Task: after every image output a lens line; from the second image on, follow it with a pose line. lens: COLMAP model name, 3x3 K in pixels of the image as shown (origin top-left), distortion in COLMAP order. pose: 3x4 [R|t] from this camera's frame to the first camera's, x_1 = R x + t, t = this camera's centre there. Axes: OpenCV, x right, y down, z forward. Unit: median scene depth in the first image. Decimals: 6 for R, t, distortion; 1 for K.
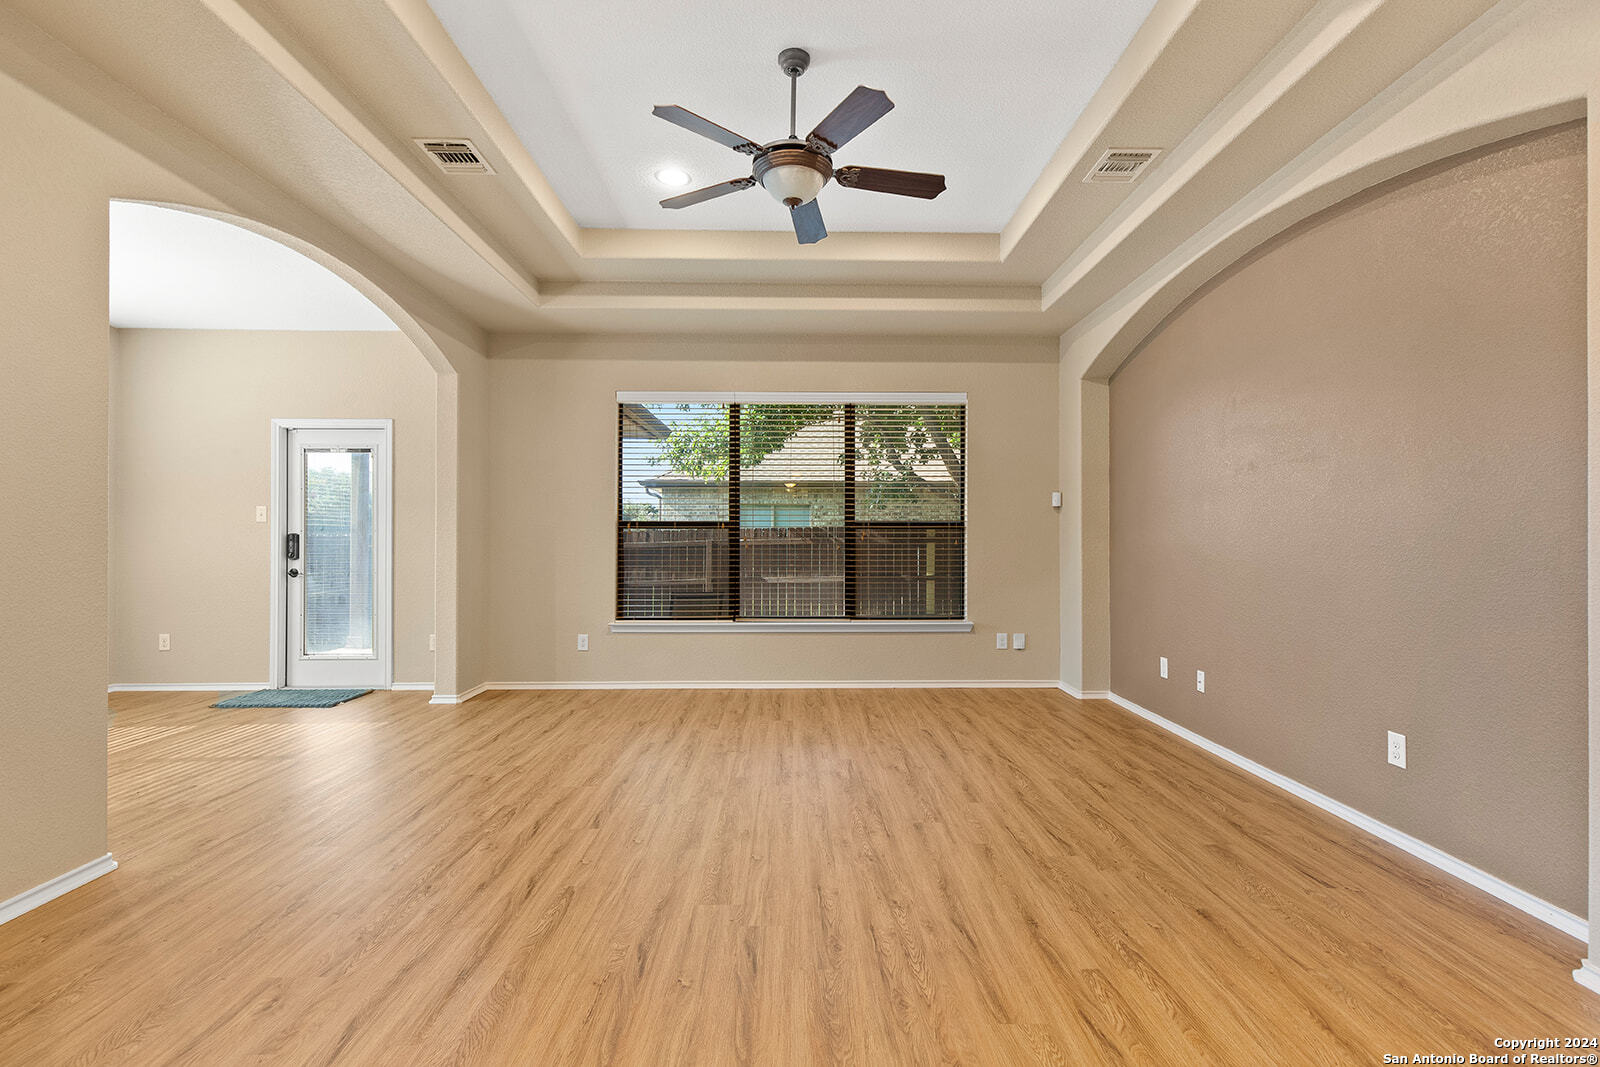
lens RADIAL K [[719.5, 0, 808.4], [0, 719.5, 532.0], [0, 0, 1]] dist [0.008547, -0.000064]
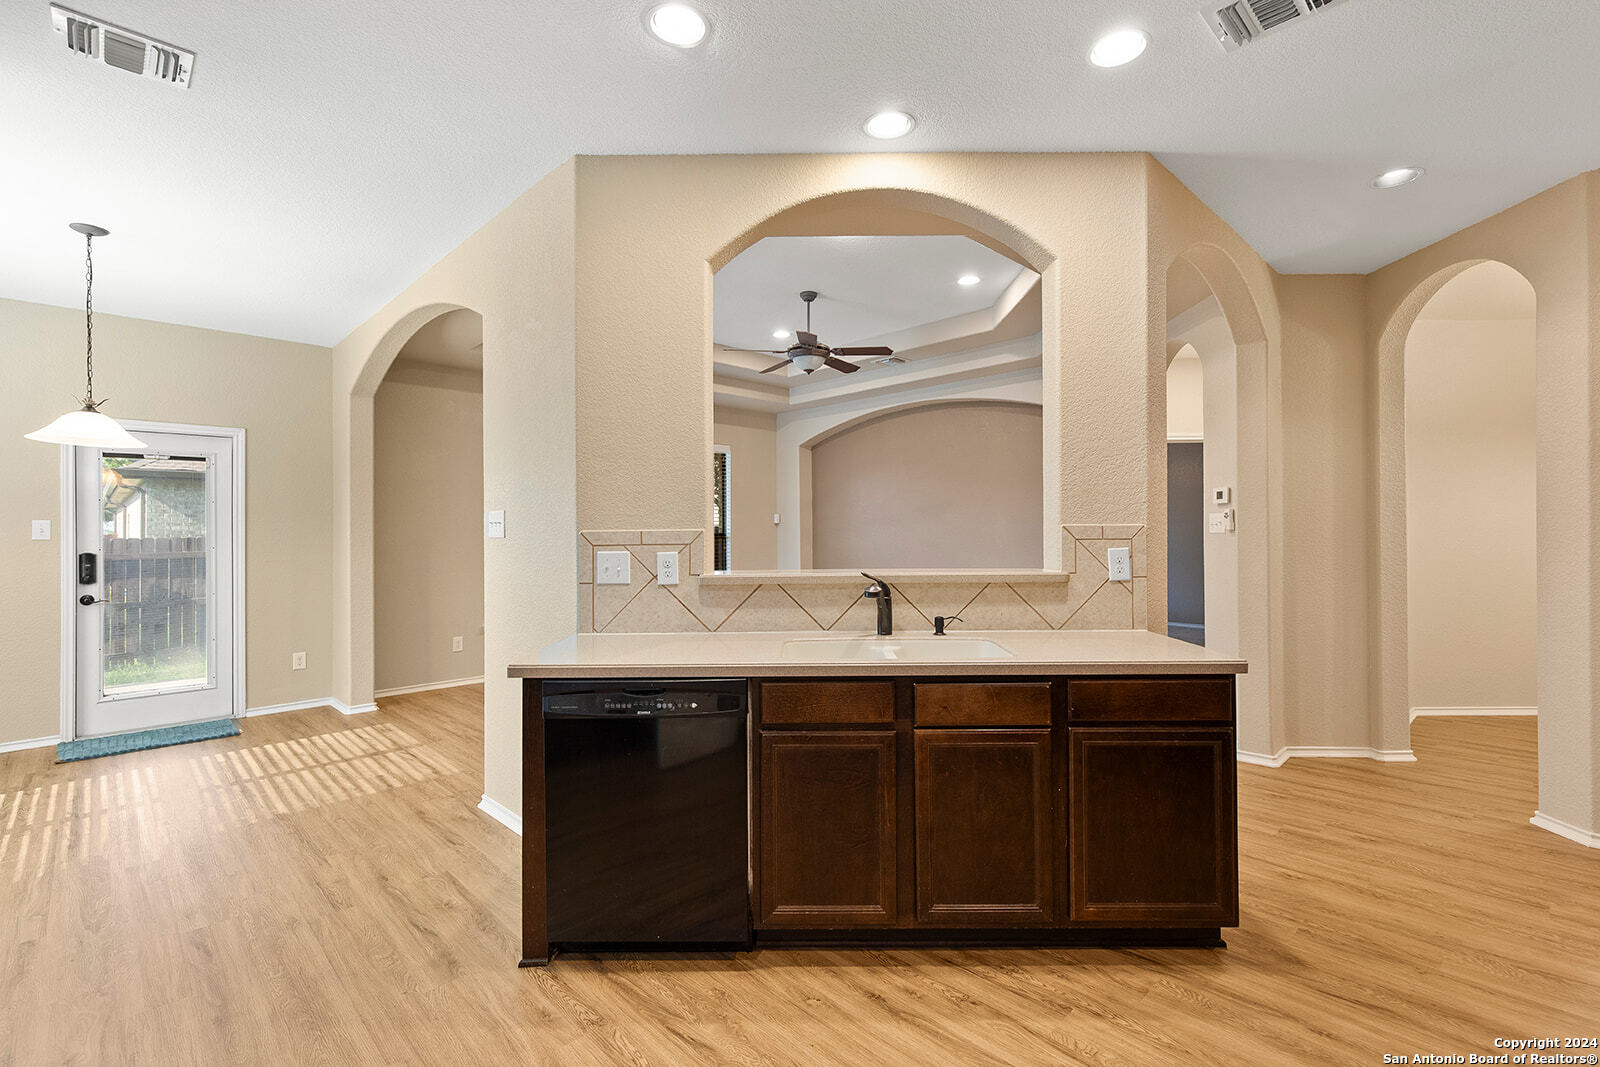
lens RADIAL K [[719.5, 0, 814.5], [0, 719.5, 531.7], [0, 0, 1]] dist [0.008547, -0.000064]
pose [[0.721620, -0.004366, 0.692276, -1.207114], [0.000972, 0.999986, 0.005293, -0.046226], [-0.692289, -0.003147, 0.721614, -0.328764]]
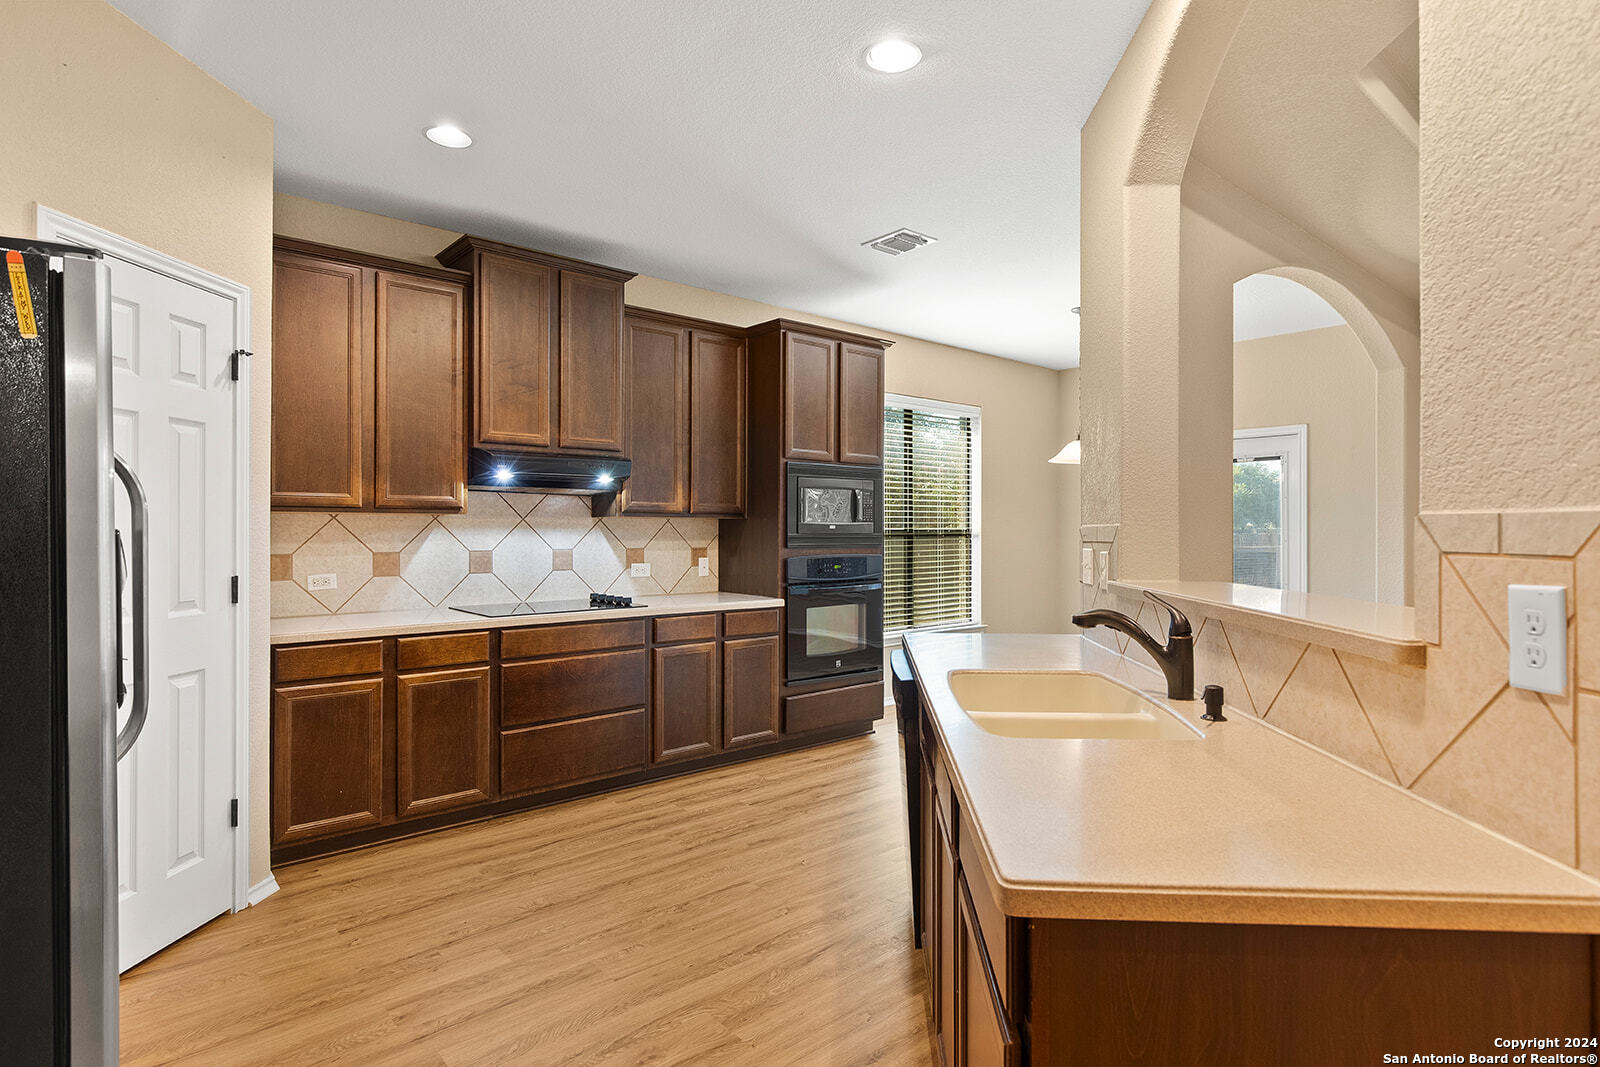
lens RADIAL K [[839.0, 0, 801.9], [0, 839.0, 522.5], [0, 0, 1]] dist [-0.002669, 0.000274]
pose [[0.640770, -0.004229, -0.767722, -0.276463], [0.003393, 0.999991, -0.002677, -0.045234], [0.767726, -0.000890, 0.640778, -0.365185]]
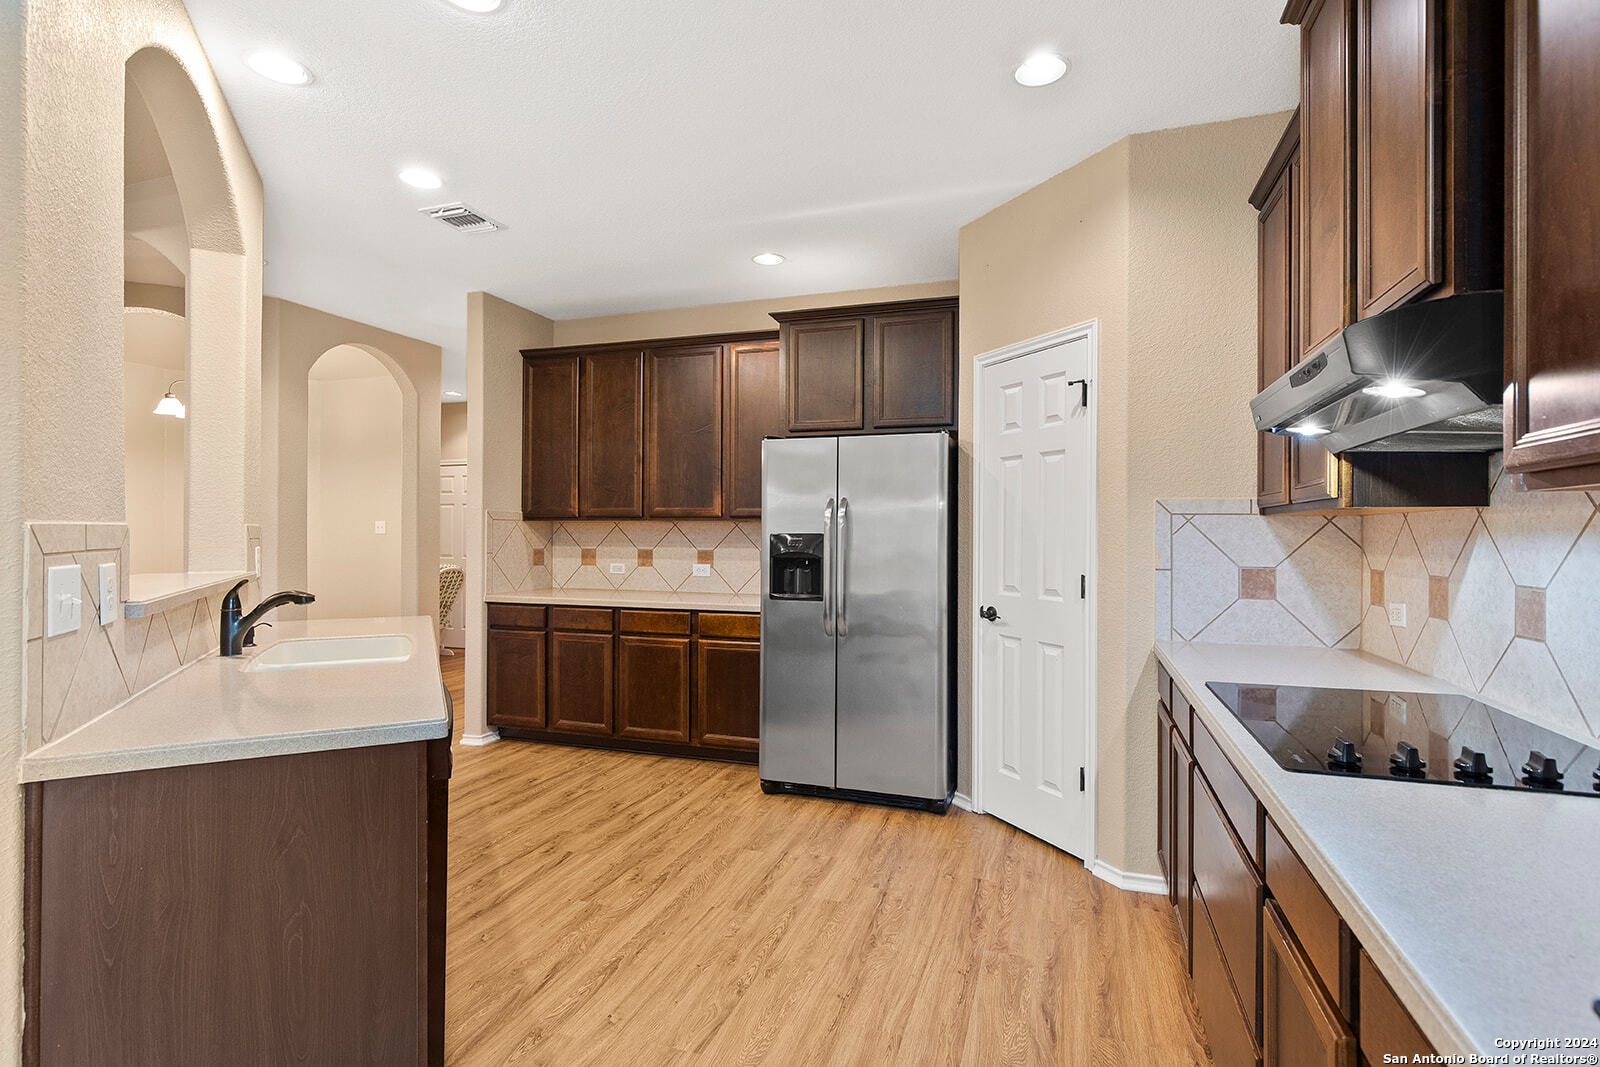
lens RADIAL K [[772.5, 0, 810.7], [0, 772.5, 531.0], [0, 0, 1]] dist [0.005677, -0.000114]
pose [[-0.944319, -0.001037, 0.329029, -1.336127], [-0.004957, 0.999926, -0.011074, -0.034662], [-0.328993, -0.012088, -0.944255, 0.746300]]
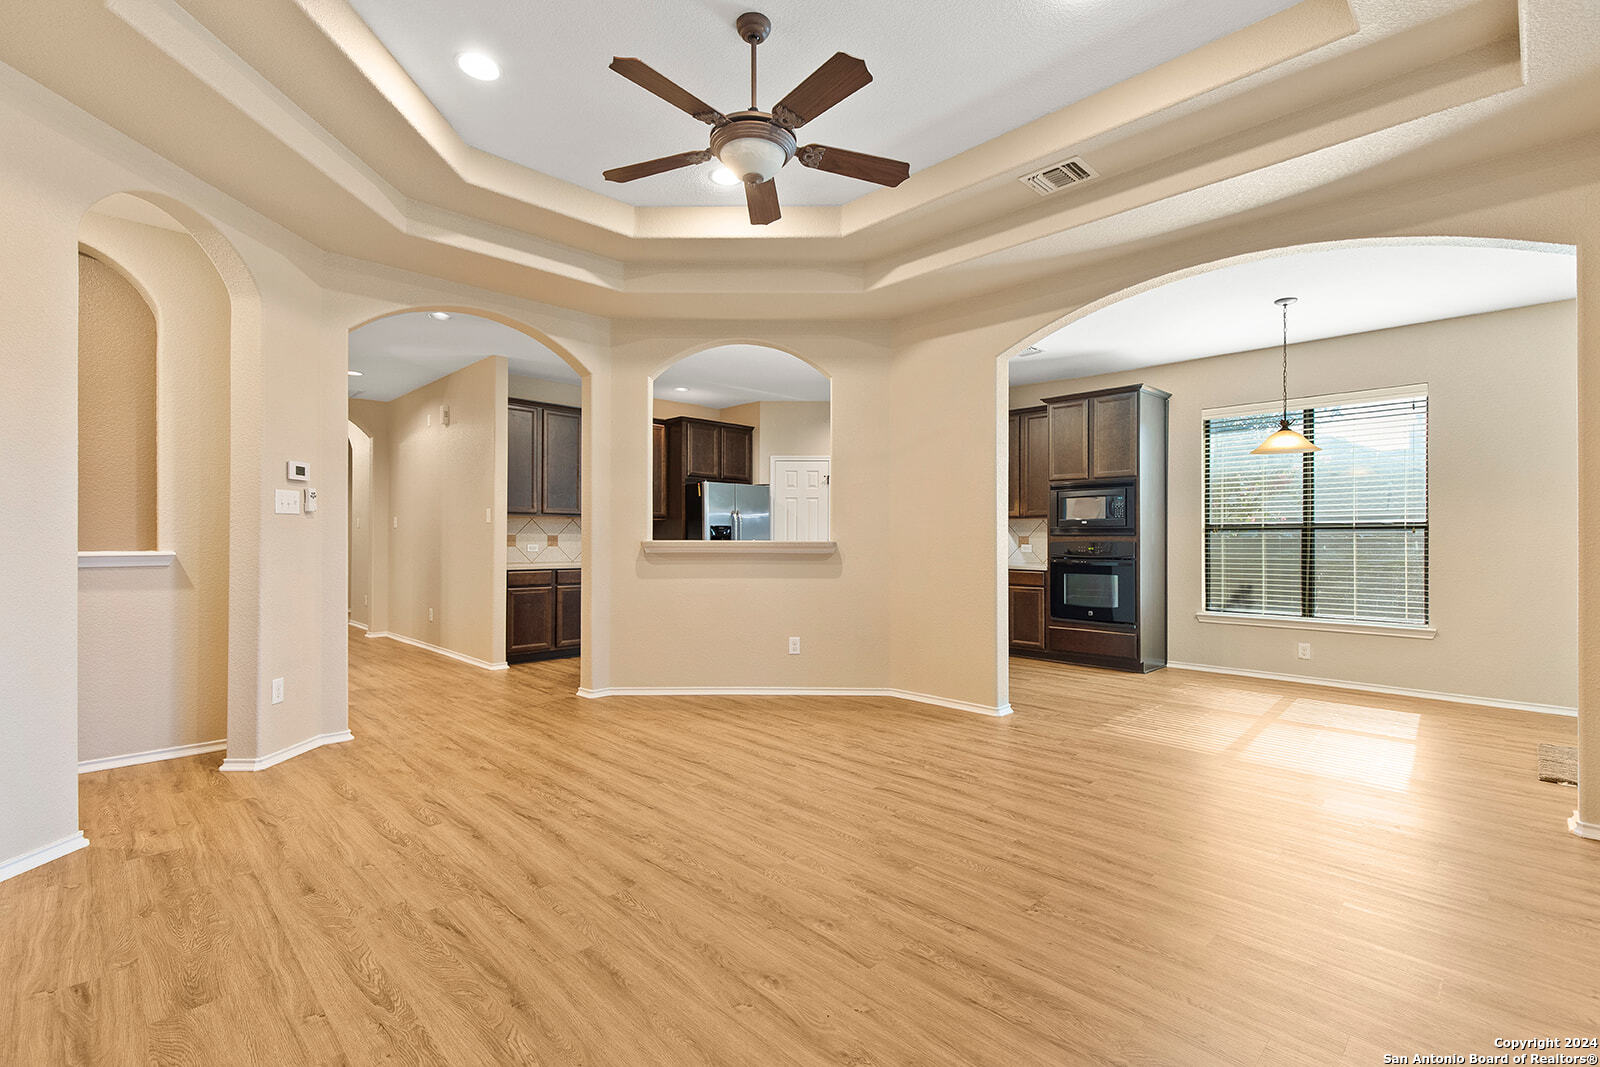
lens RADIAL K [[719.5, 0, 808.5], [0, 719.5, 530.9], [0, 0, 1]] dist [0.008547, -0.000064]
pose [[-0.720721, -0.009676, -0.693157, 0.530080], [0.003245, 0.999845, -0.017331, 0.015989], [0.693217, -0.014740, -0.720578, 1.589578]]
